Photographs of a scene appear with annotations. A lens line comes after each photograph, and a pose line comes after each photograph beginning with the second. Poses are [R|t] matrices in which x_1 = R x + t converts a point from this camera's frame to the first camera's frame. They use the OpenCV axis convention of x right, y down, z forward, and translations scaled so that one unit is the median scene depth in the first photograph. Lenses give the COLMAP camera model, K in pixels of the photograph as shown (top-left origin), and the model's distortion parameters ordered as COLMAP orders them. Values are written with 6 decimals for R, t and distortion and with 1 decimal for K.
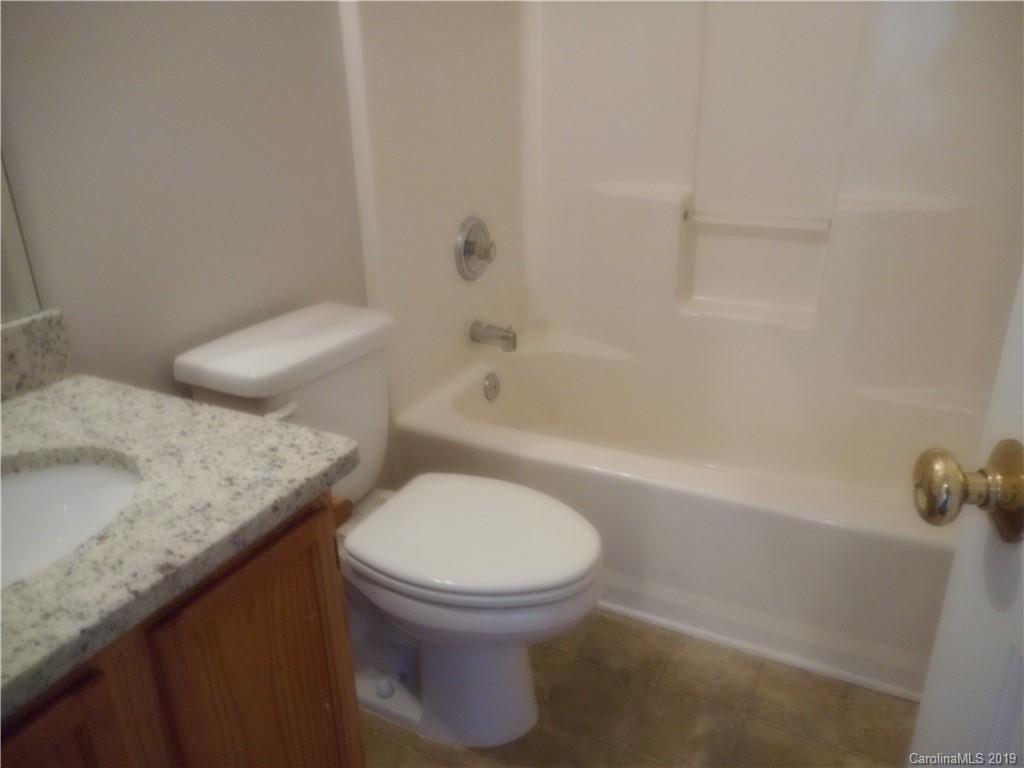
lens RADIAL K [[771.4, 0, 512.0], [0, 771.4, 384.0], [0, 0, 1]] dist [-0.005324, 0.003023]
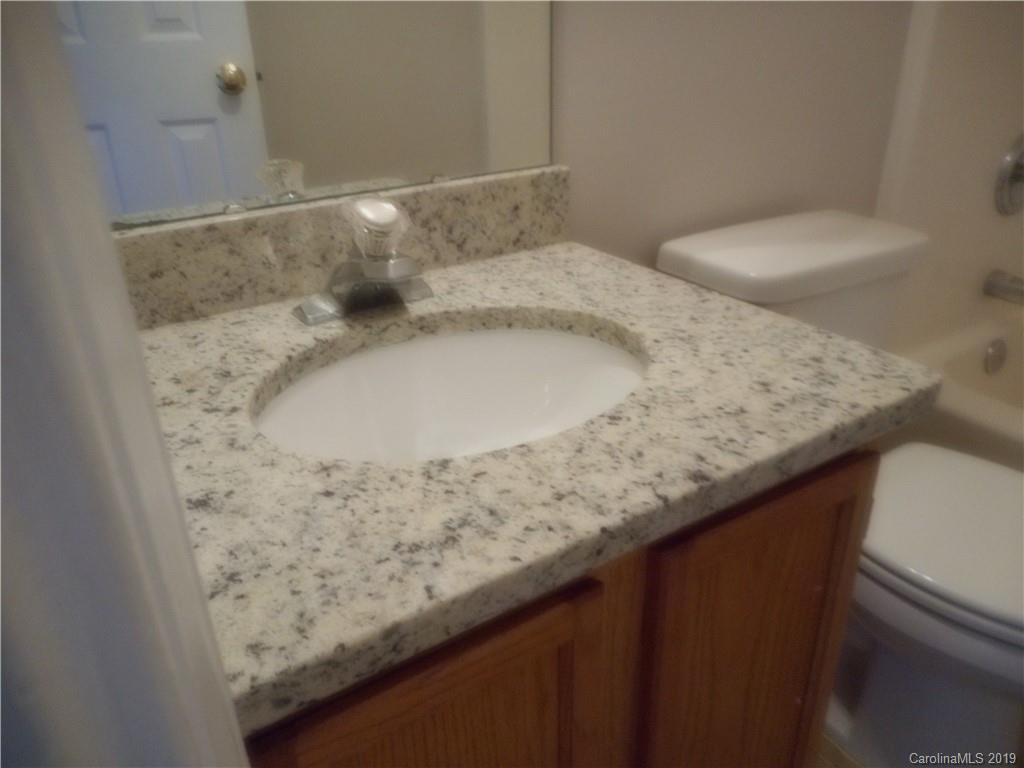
lens RADIAL K [[771.4, 0, 512.0], [0, 771.4, 384.0], [0, 0, 1]] dist [-0.005324, 0.003023]
pose [[0.864408, 0.220180, -0.452017, -0.233641], [-0.186632, 0.975297, 0.118169, 0.078471], [0.466870, -0.017785, 0.884147, 0.211520]]
